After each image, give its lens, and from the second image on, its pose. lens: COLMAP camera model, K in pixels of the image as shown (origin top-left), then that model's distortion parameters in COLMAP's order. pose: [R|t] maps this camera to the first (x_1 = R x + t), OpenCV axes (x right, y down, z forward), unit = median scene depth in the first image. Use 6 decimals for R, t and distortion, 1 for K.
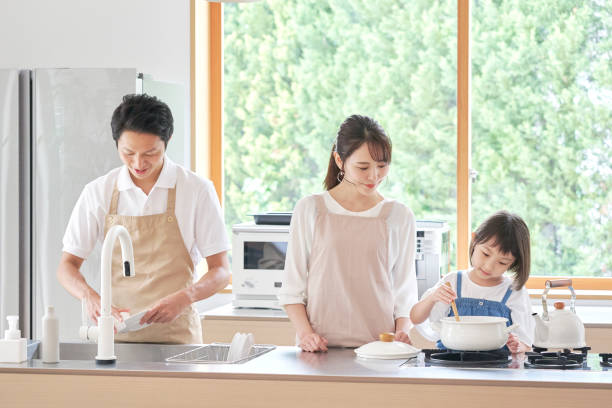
lens RADIAL K [[2224.6, 0, 306.0], [0, 2224.6, 204.0], [0, 0, 1]] dist [0.105926, 0.180445]
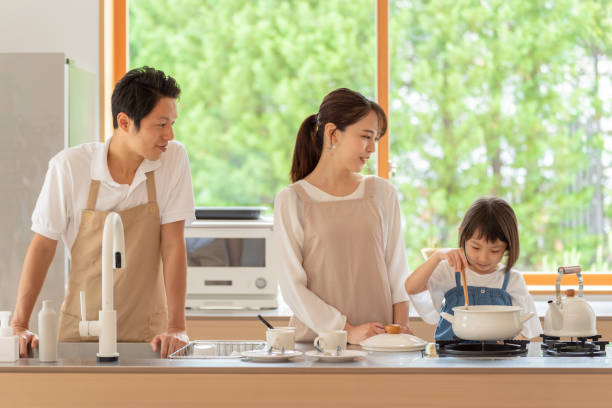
lens RADIAL K [[2224.6, 0, 306.0], [0, 2224.6, 204.0], [0, 0, 1]] dist [0.105926, 0.180445]
pose [[0.979926, -0.004594, 0.199309, -0.188930], [0.007731, 0.999858, -0.014968, 0.019960], [-0.199212, 0.016208, 0.979822, 0.066578]]
